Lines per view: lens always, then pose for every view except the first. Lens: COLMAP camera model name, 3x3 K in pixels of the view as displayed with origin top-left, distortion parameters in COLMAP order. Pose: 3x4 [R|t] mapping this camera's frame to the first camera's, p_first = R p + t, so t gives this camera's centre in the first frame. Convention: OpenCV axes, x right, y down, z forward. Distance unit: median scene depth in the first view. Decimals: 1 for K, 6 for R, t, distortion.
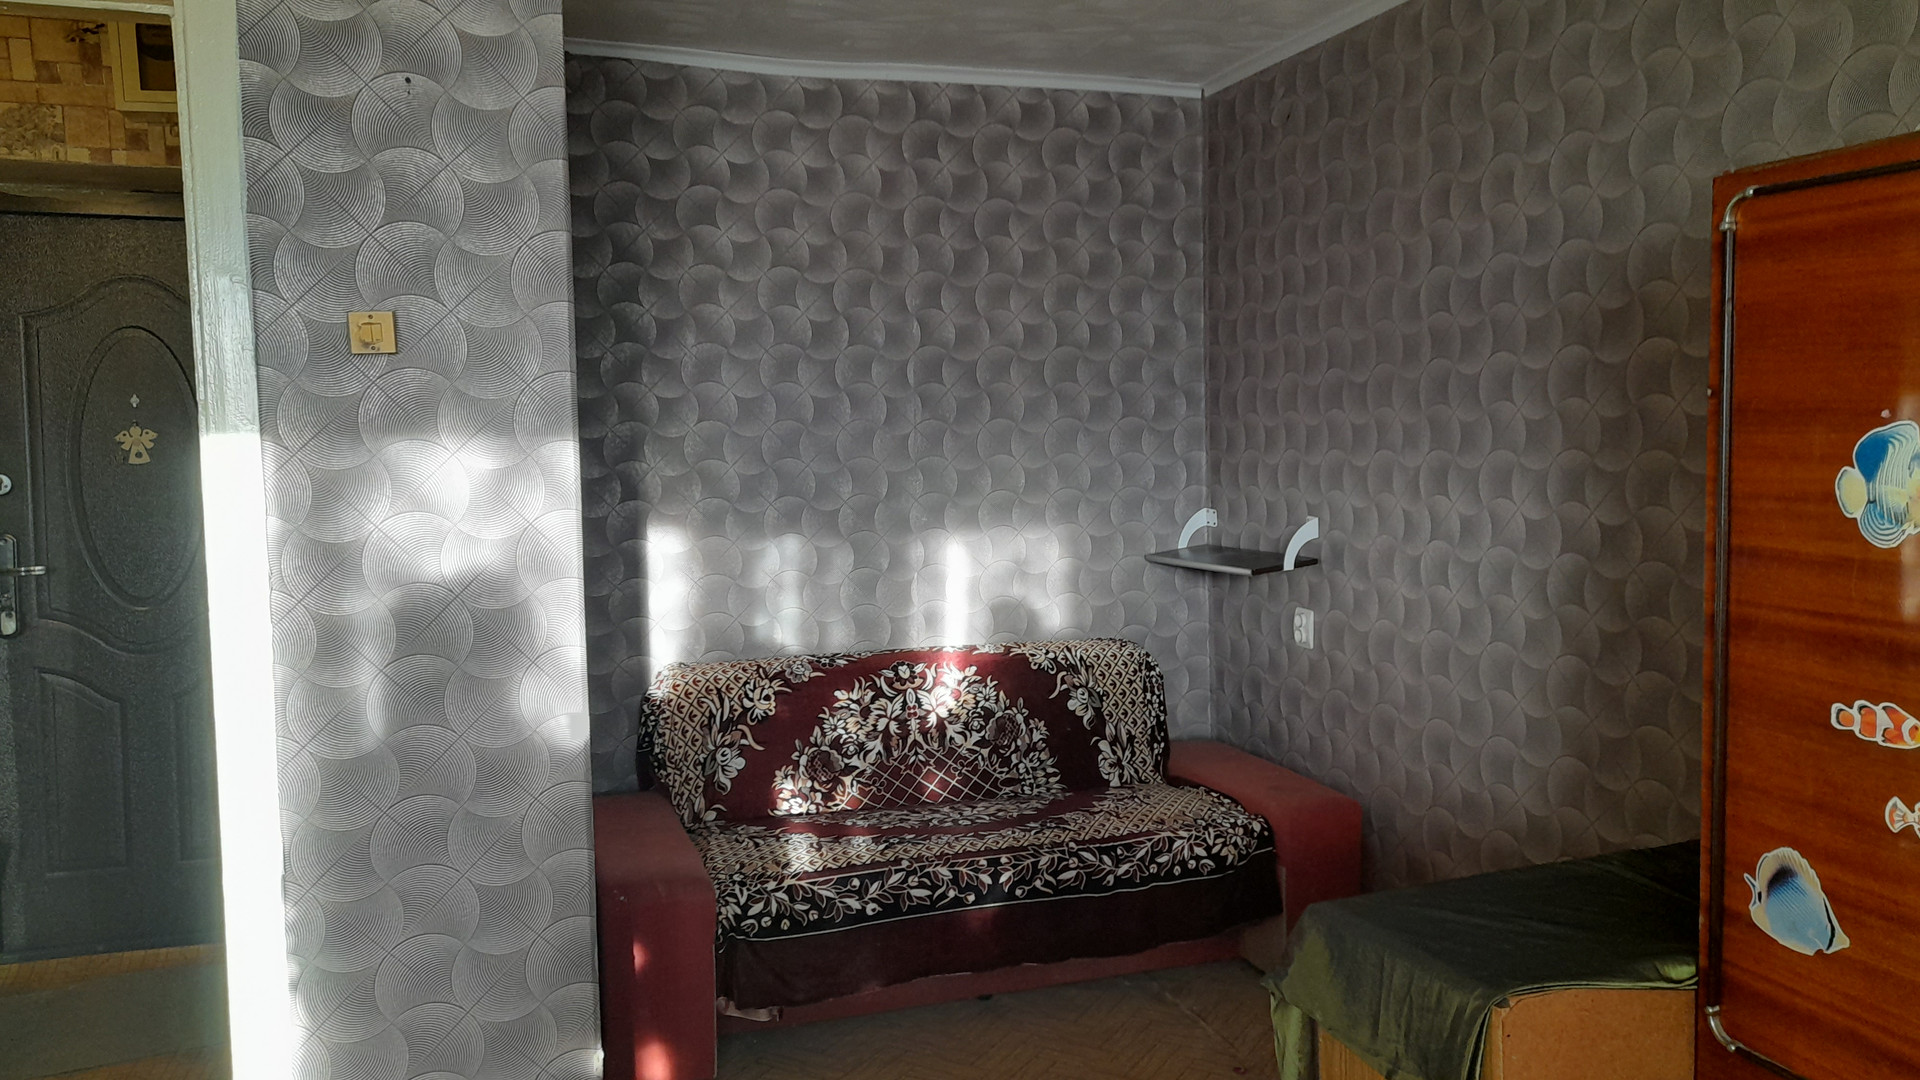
lens RADIAL K [[1343.9, 0, 936.3], [0, 1343.9, 518.8], [0, 0, 1]] dist [0.079578, -0.073543]
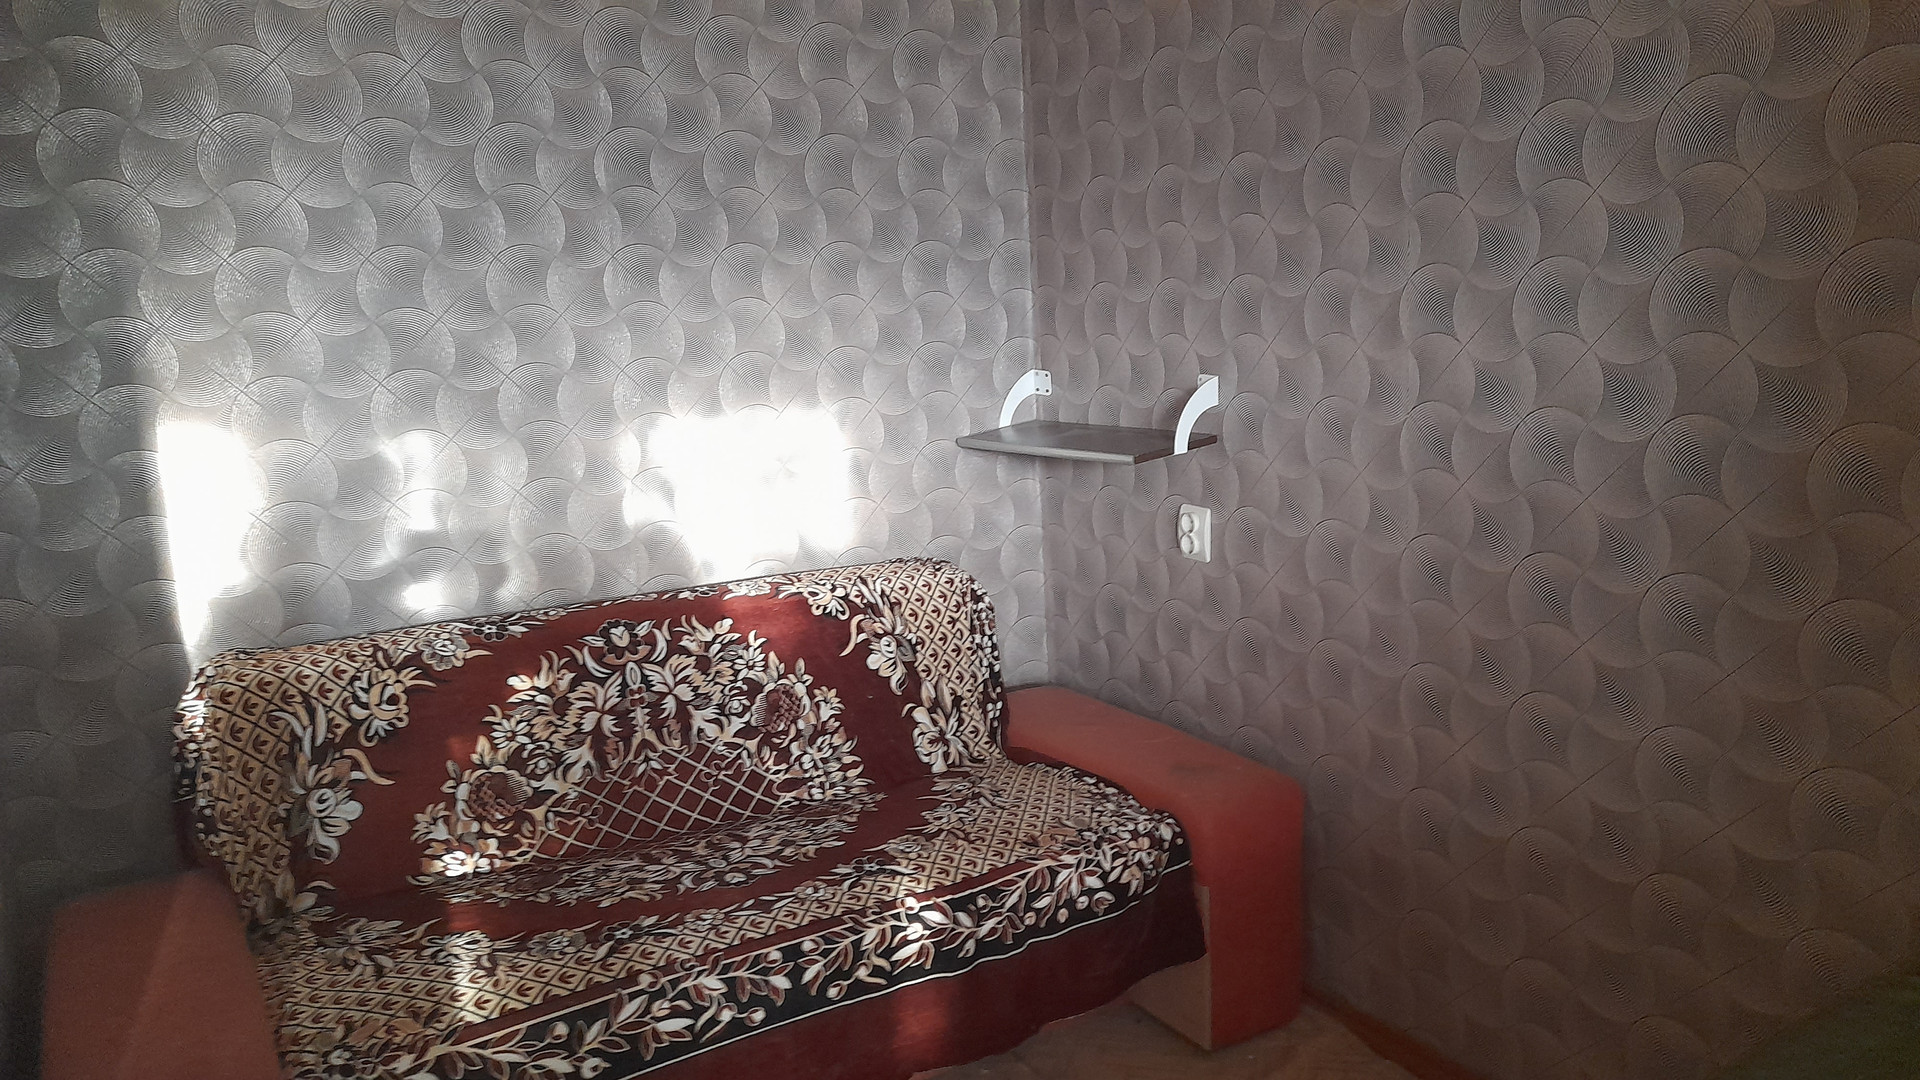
lens RADIAL K [[1398.0, 0, 961.5], [0, 1398.0, 523.4], [0, 0, 1]] dist [0.073586, -0.078581]
pose [[0.972891, -0.057627, 0.223970, -0.012711], [0.036211, 0.994470, 0.098584, -0.001456], [-0.228413, -0.087801, 0.969597, 0.319750]]
